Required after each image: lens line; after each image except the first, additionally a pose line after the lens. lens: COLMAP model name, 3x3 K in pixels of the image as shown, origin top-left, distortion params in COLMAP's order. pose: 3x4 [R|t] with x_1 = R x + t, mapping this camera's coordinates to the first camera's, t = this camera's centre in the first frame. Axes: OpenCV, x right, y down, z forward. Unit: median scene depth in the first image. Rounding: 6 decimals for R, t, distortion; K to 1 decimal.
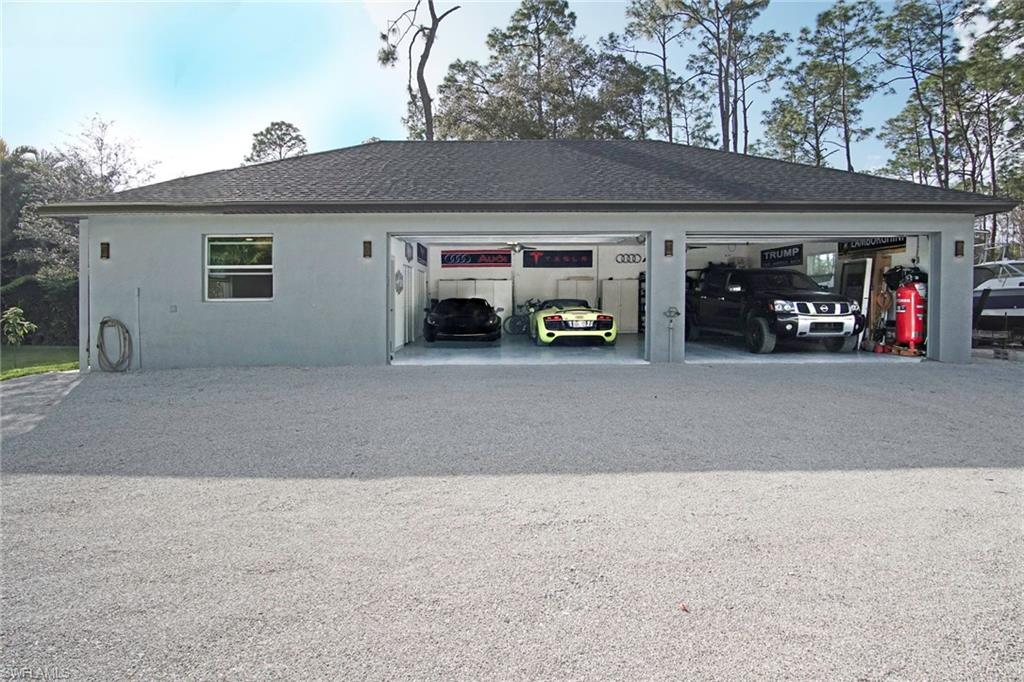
lens RADIAL K [[528.0, 0, 512.0], [0, 528.0, 341.0], [0, 0, 1]] dist [-0.001233, -0.000227]
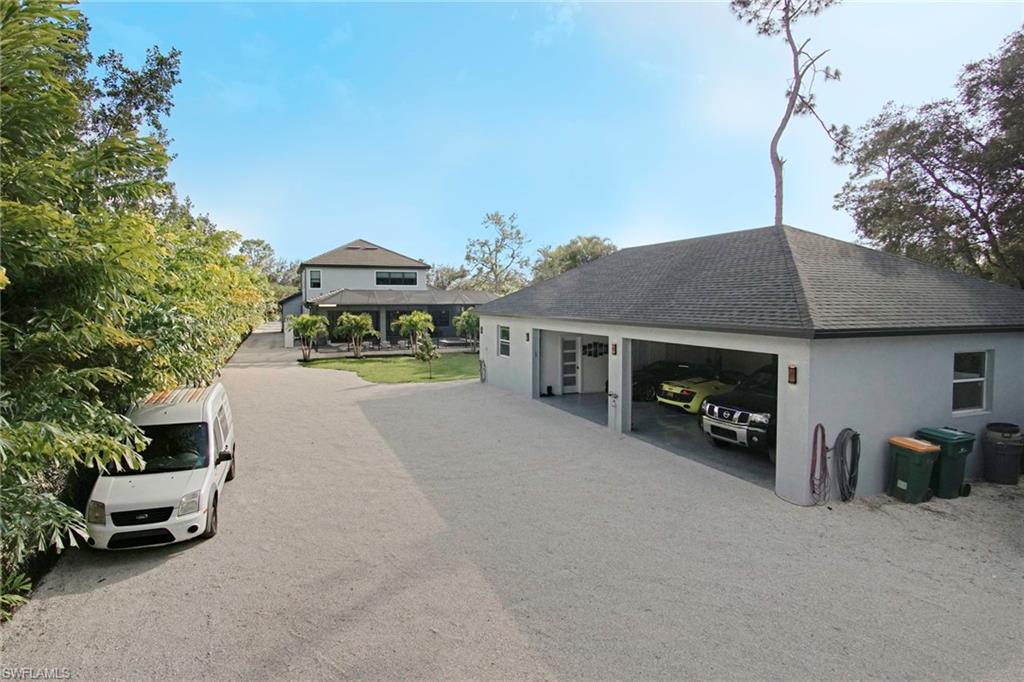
lens RADIAL K [[528.0, 0, 512.0], [0, 528.0, 341.0], [0, 0, 1]] dist [-0.001233, -0.000227]
pose [[0.384686, 0.065369, -0.920730, 1.395639], [-0.084681, 0.995782, 0.035317, -0.209797], [0.919155, 0.064383, 0.388599, 0.184742]]
